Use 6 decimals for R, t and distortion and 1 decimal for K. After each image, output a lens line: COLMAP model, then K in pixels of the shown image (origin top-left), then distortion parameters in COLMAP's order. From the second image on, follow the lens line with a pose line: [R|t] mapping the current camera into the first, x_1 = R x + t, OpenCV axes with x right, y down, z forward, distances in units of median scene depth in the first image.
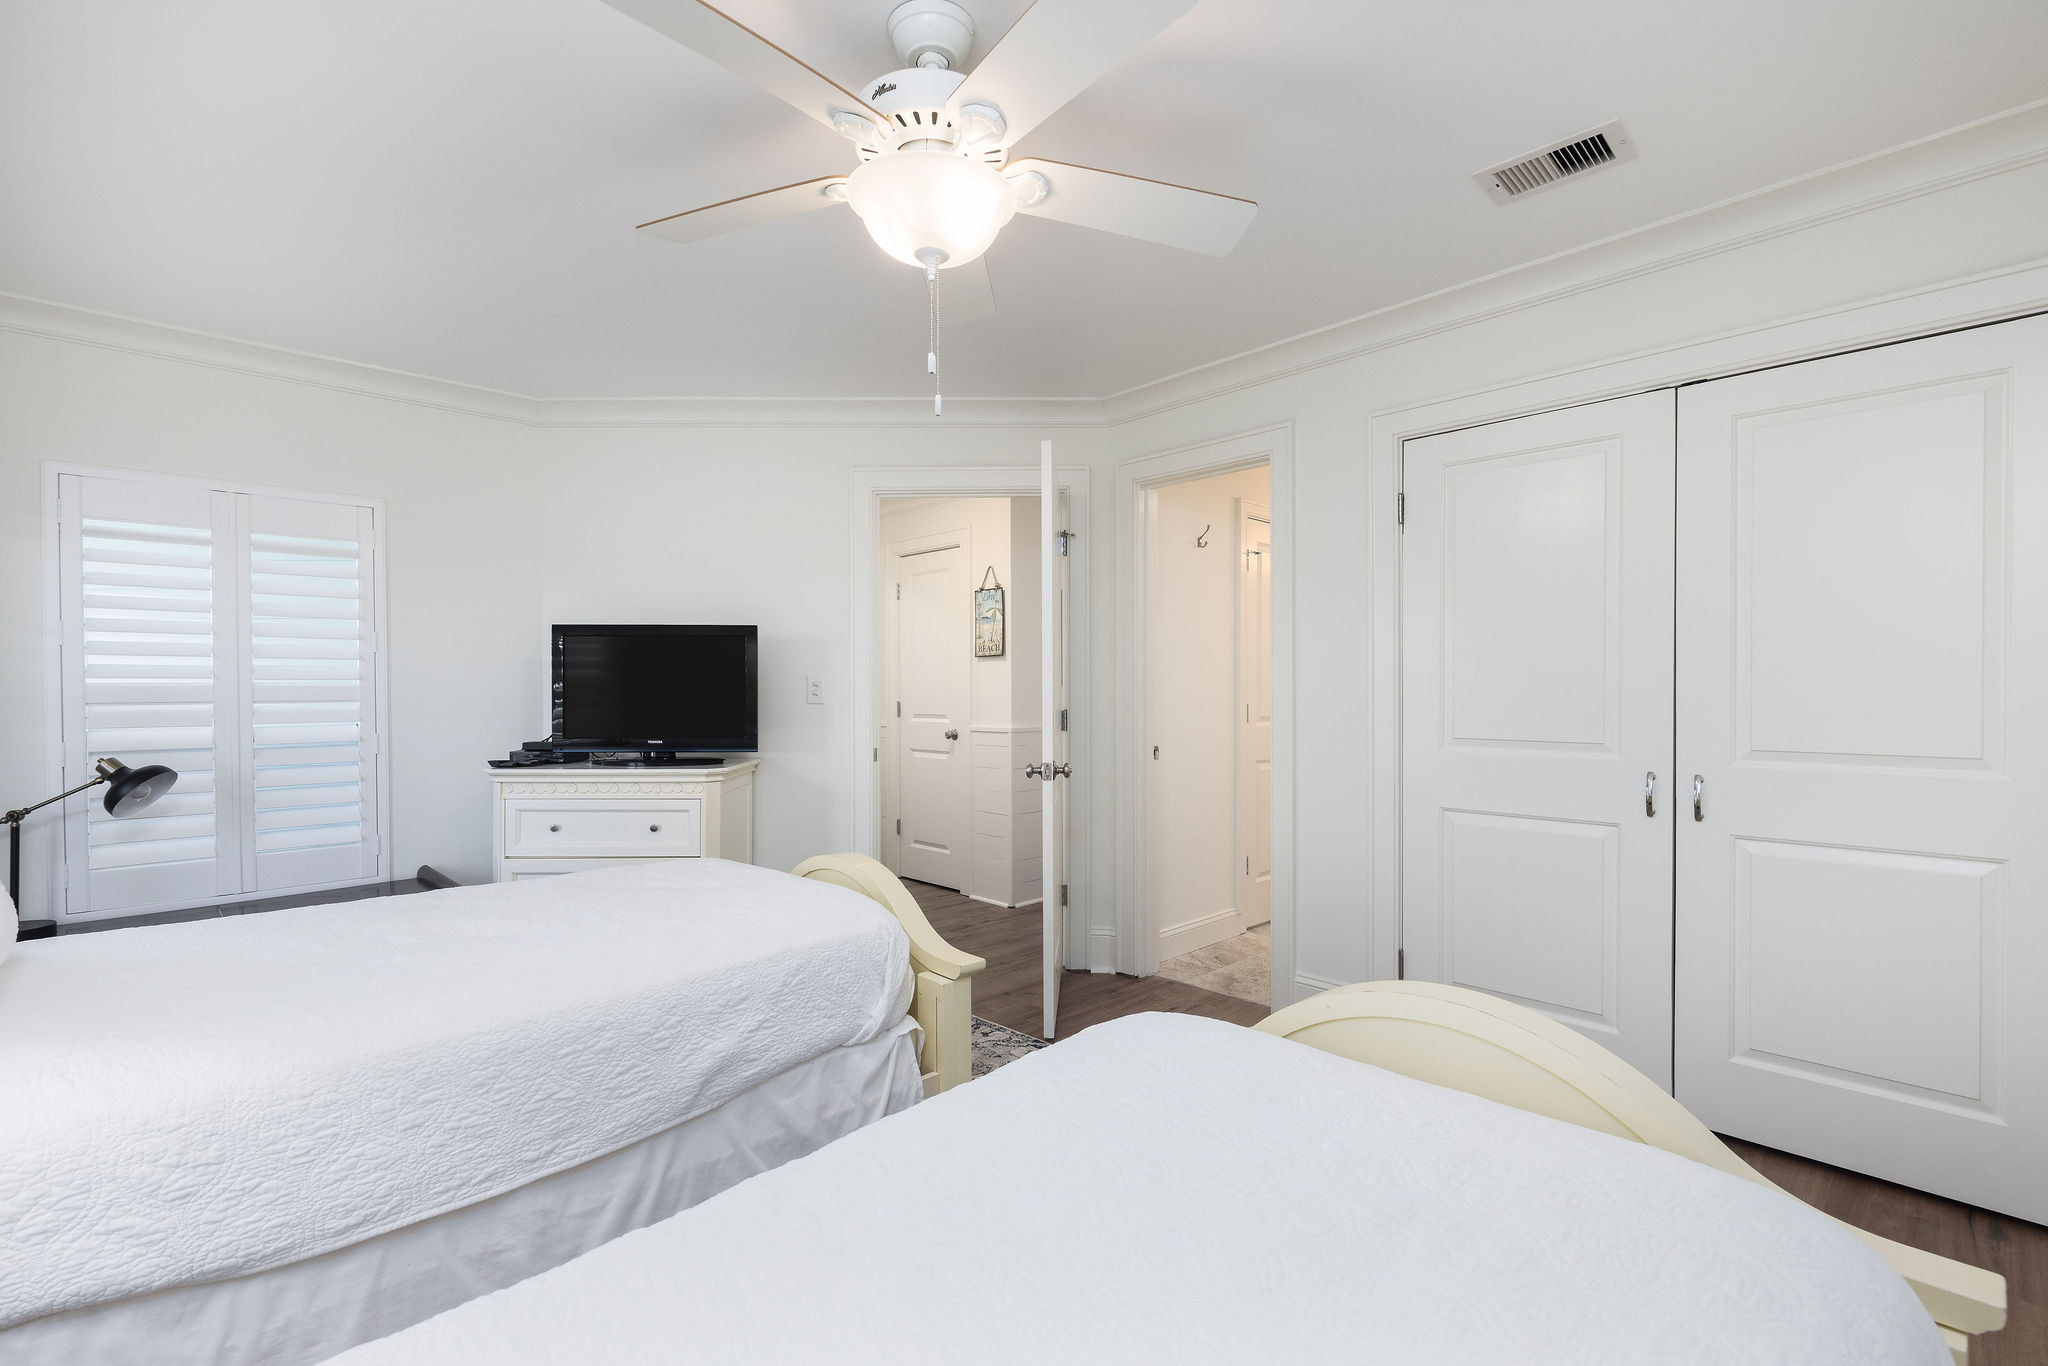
lens RADIAL K [[921.9, 0, 1027.9], [0, 921.9, 689.3], [0, 0, 1]] dist [0.007856, -0.000798]
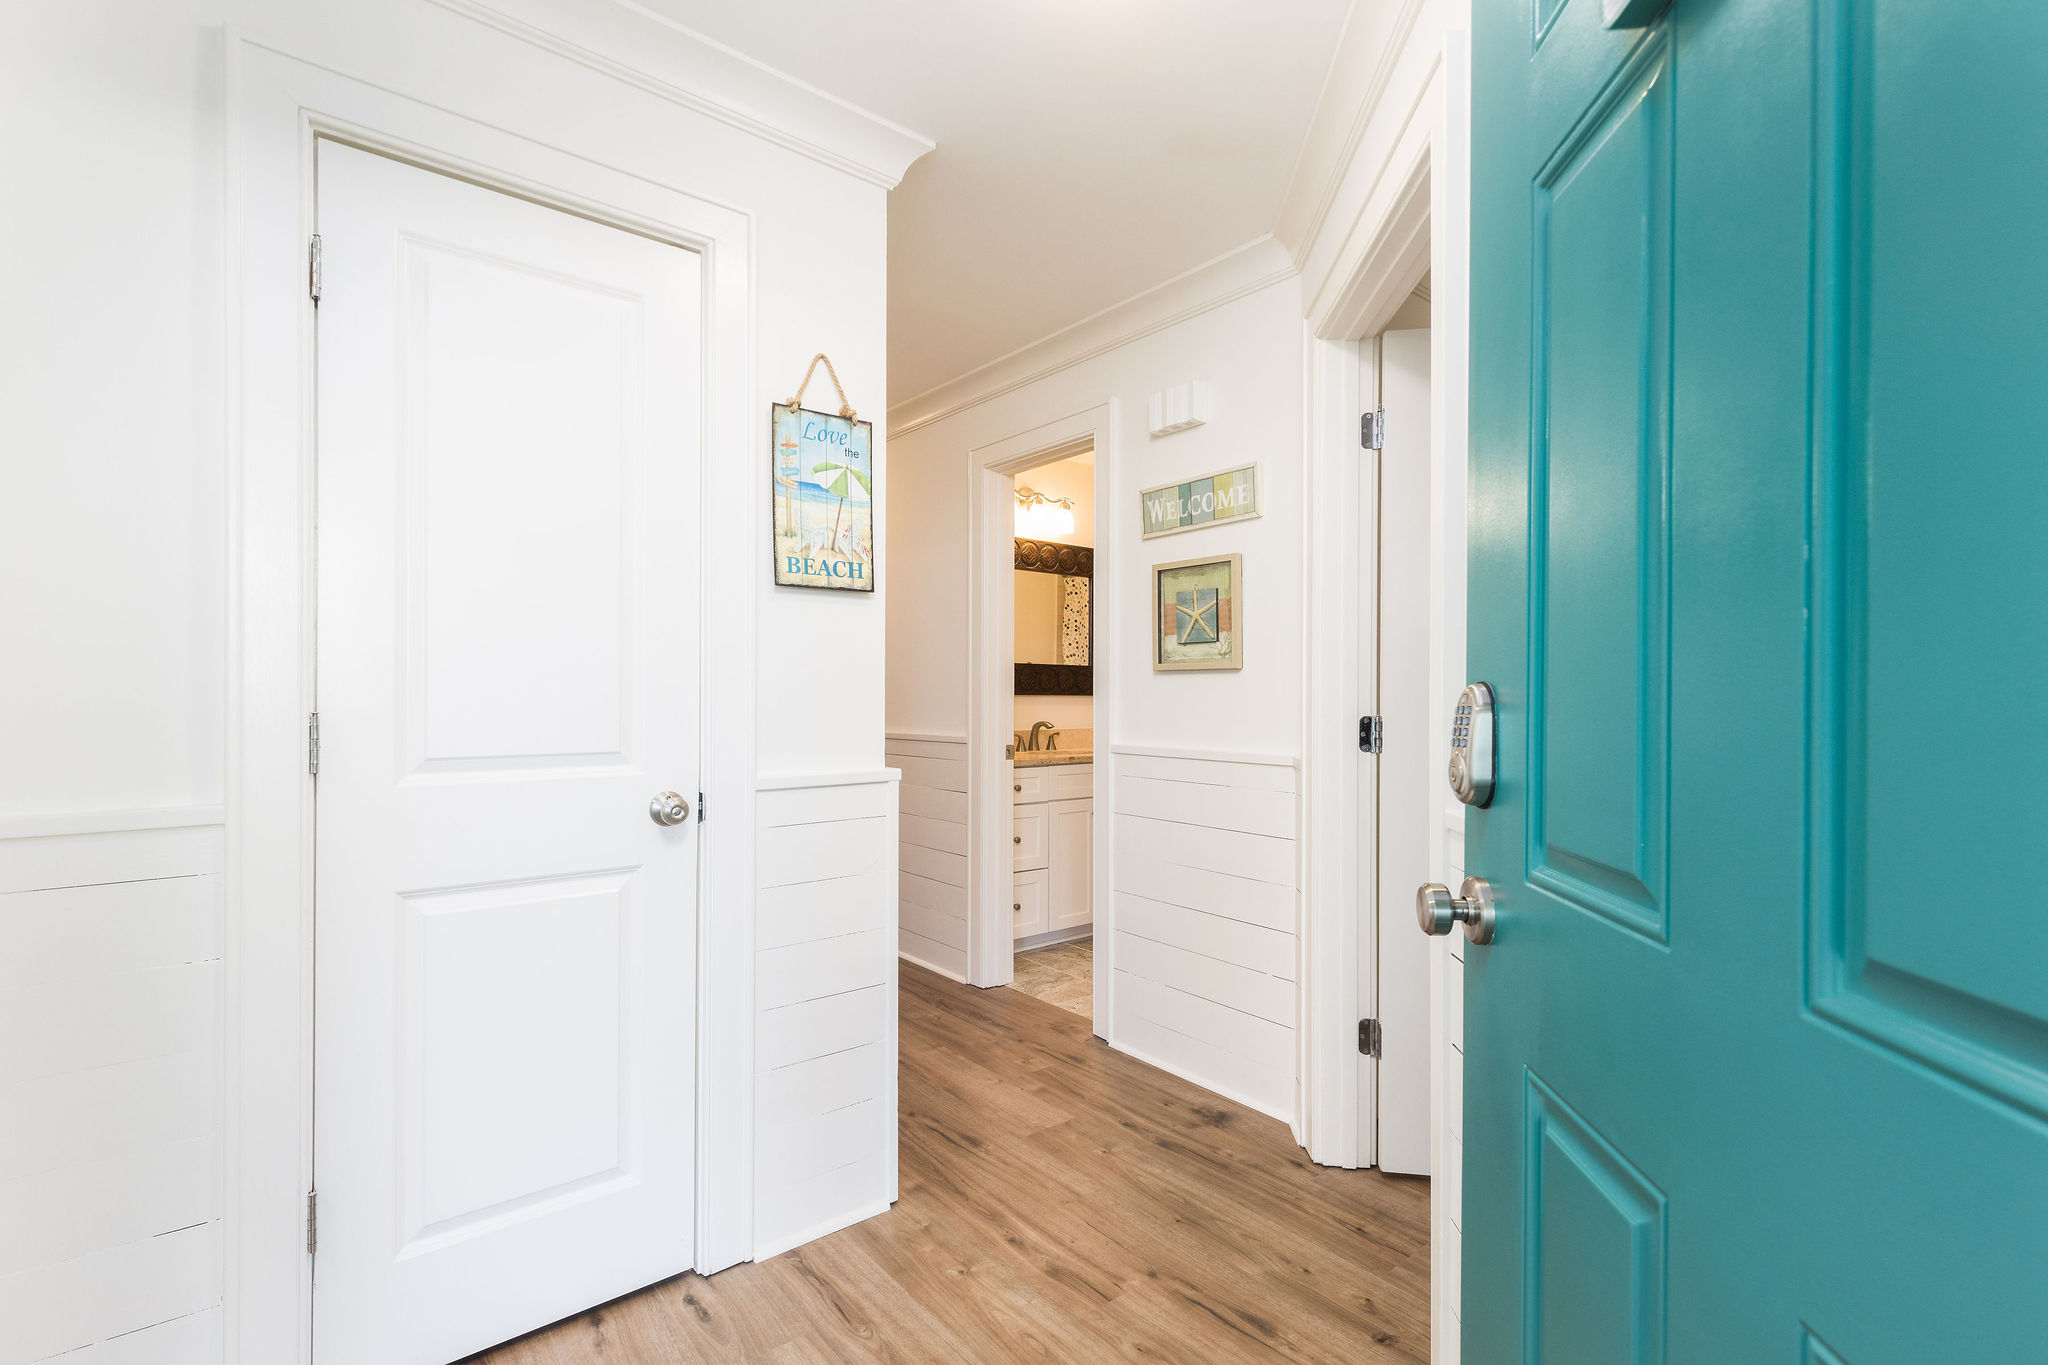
lens RADIAL K [[921.9, 0, 1029.2], [0, 921.9, 687.4], [0, 0, 1]] dist [0.007856, -0.000798]
pose [[0.094319, 0.006412, 0.995521, -0.415295], [0.003125, 0.999972, -0.006737, 0.008412], [-0.995537, 0.003747, 0.094297, 0.875985]]
